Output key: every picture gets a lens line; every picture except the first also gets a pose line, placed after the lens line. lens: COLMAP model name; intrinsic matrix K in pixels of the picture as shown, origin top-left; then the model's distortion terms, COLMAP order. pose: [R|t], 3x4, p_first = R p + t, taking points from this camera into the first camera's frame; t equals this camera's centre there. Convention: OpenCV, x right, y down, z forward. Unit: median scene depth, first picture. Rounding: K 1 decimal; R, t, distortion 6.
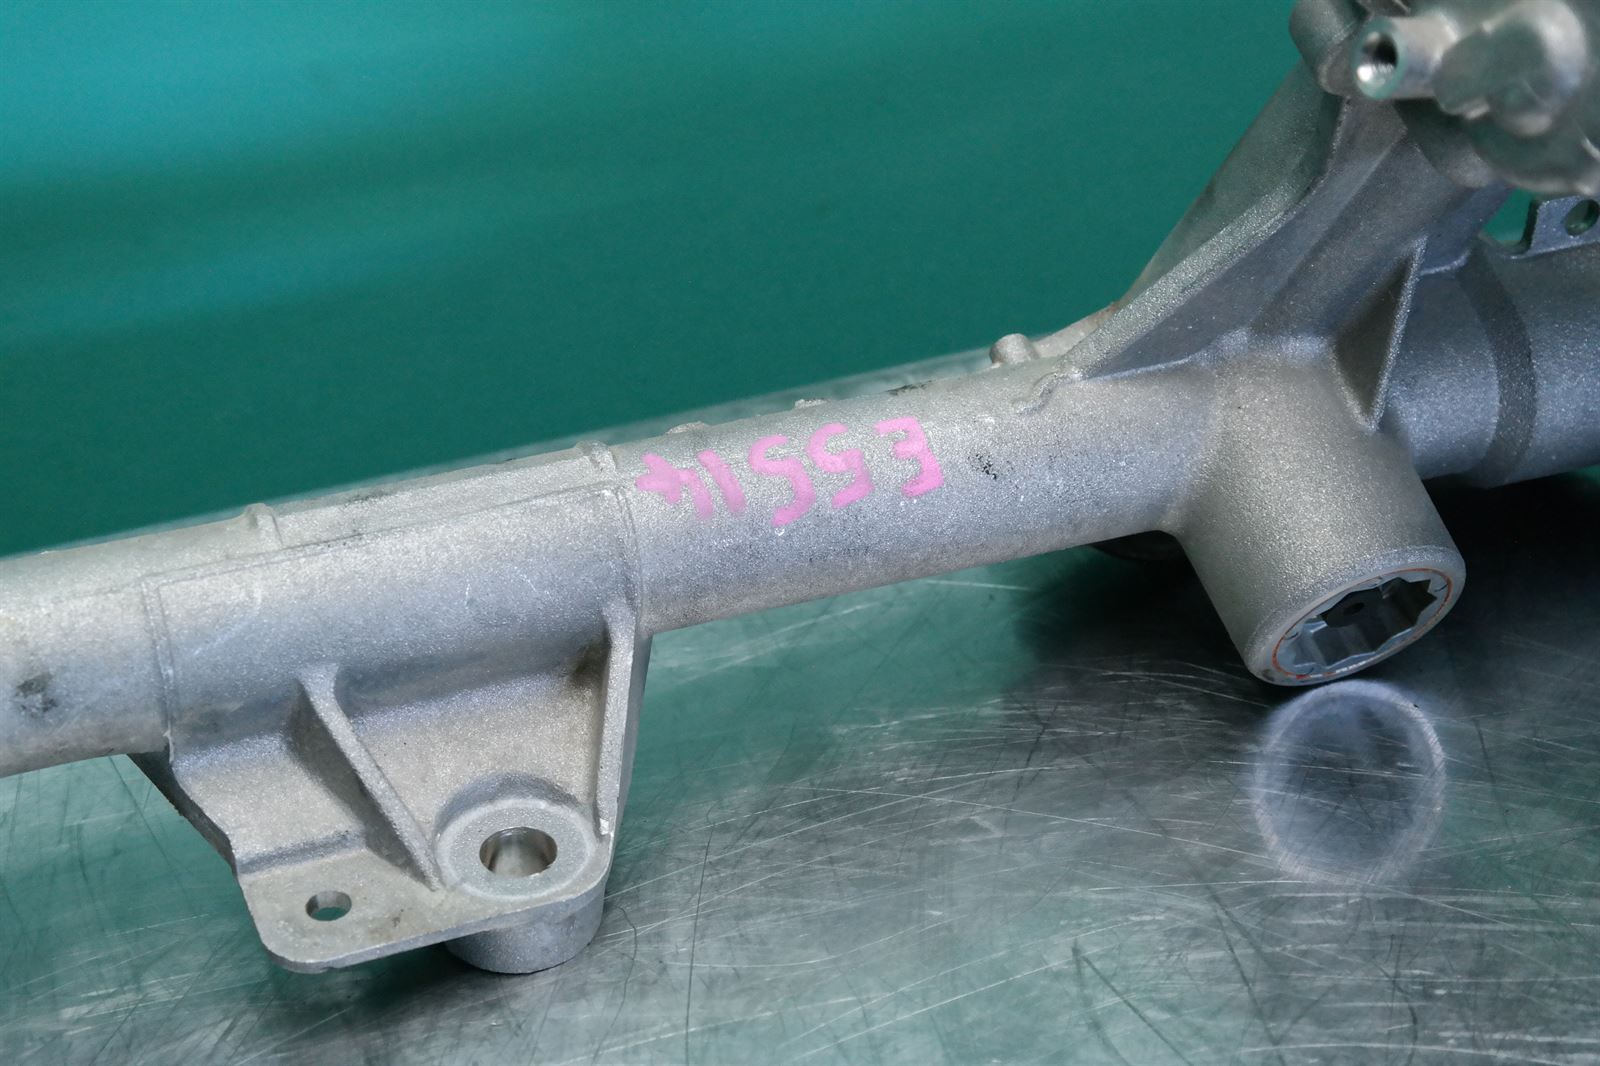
lens RADIAL K [[2772.8, 0, 800.0], [0, 2772.8, 533.0], [0, 0, 1]] dist [0.017884, 0.024956]
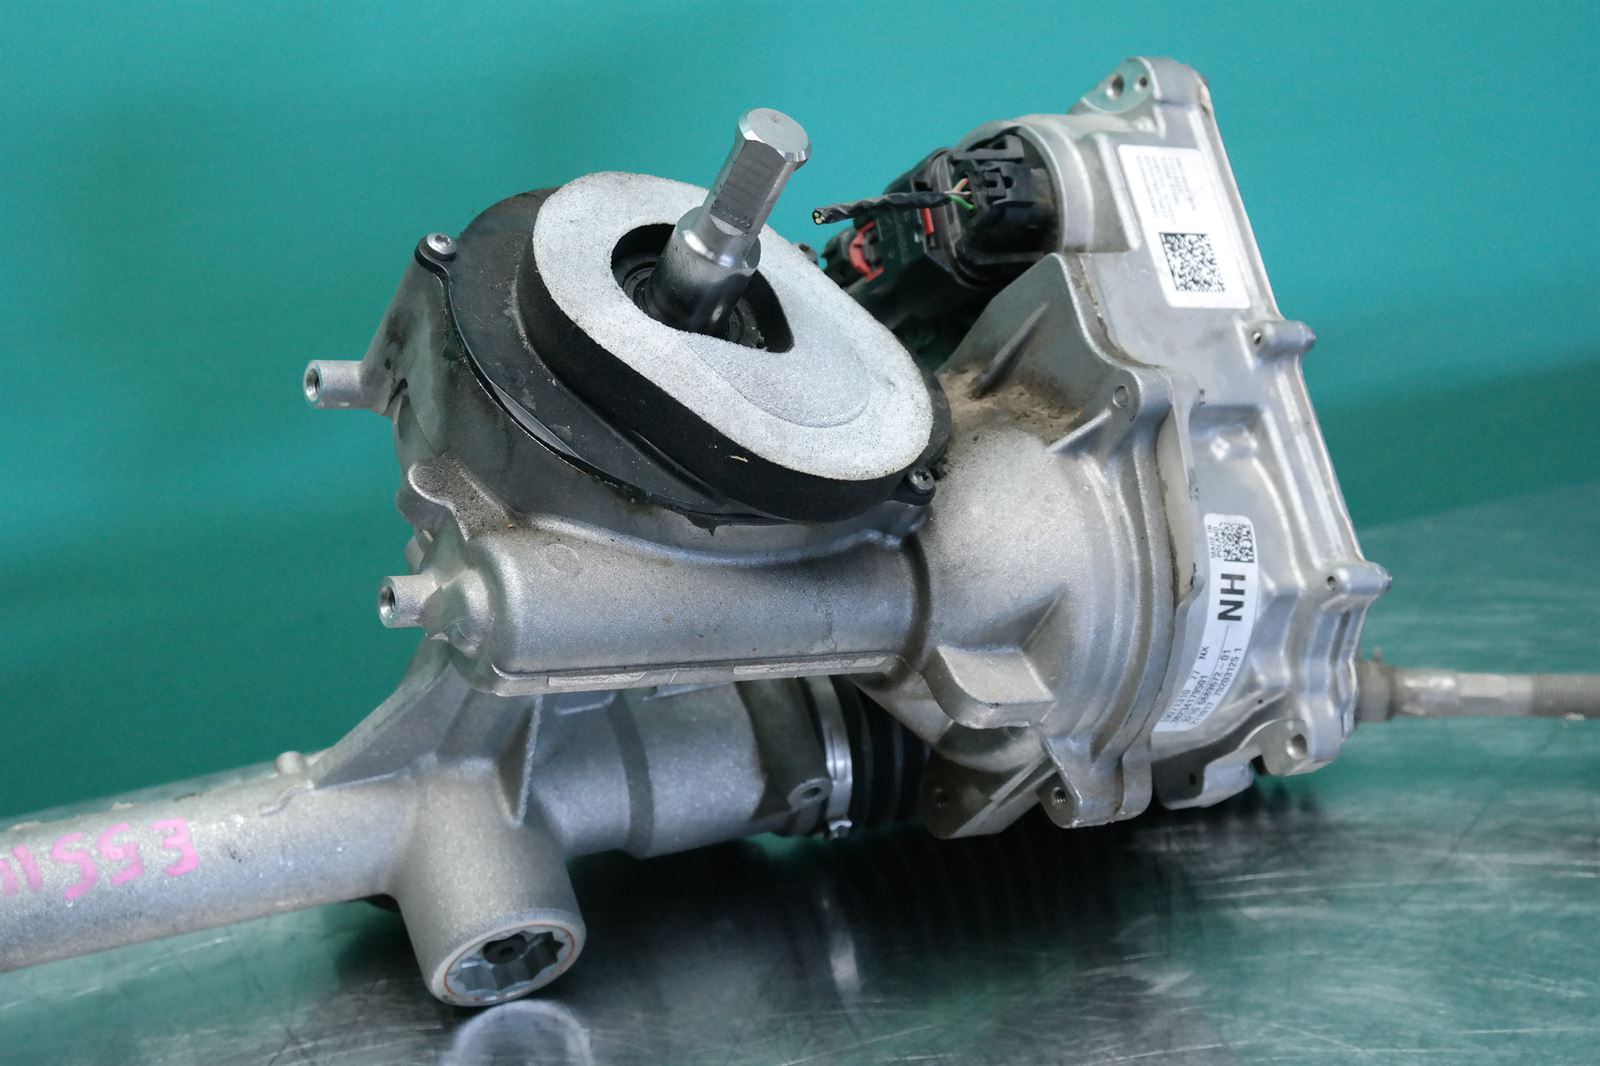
lens RADIAL K [[2502.9, 0, 800.0], [0, 2502.9, 533.0], [0, 0, 1]] dist [0.199011, 0.069837]
pose [[0.999969, 0.004966, 0.006171, 0.345064], [-0.004315, 0.994854, -0.101225, -0.056285], [-0.006642, 0.101196, 0.994844, -0.310318]]
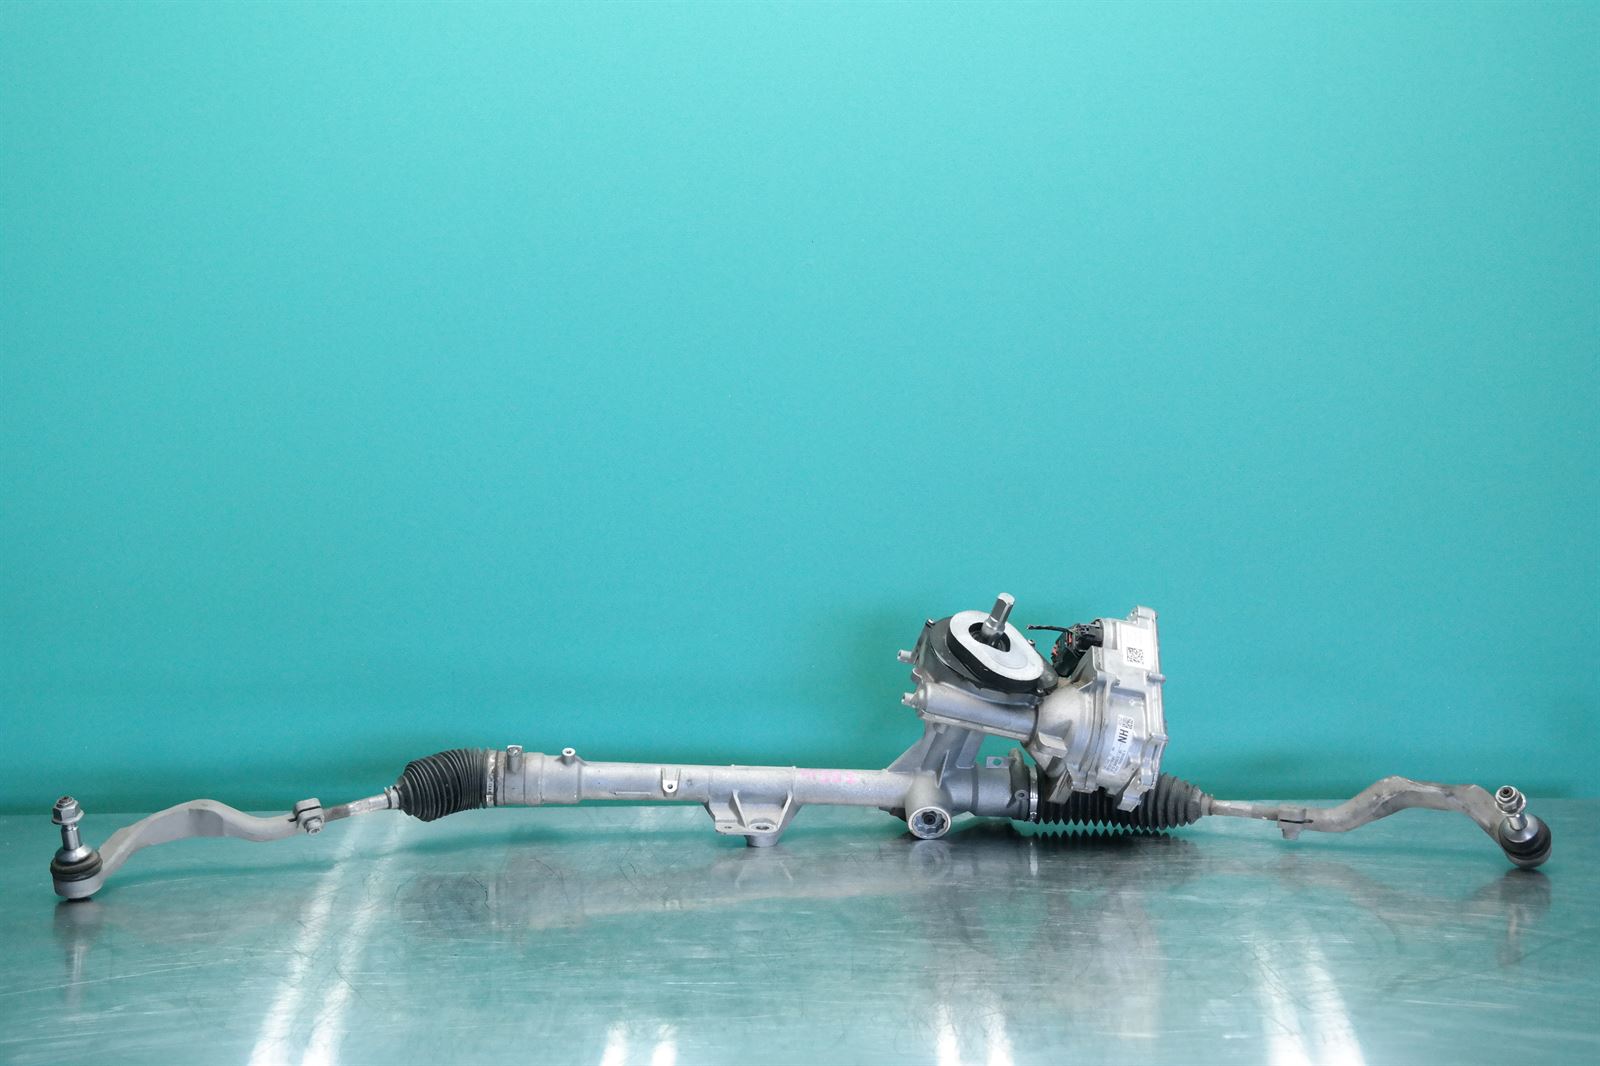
lens RADIAL K [[2502.9, 0, 800.0], [0, 2502.9, 533.0], [0, 0, 1]] dist [0.199011, 0.069837]
pose [[0.937732, 0.079099, -0.338234, 1.541966], [-0.208972, 0.906274, -0.367421, 1.336403], [0.277470, 0.415224, 0.866372, -3.418581]]
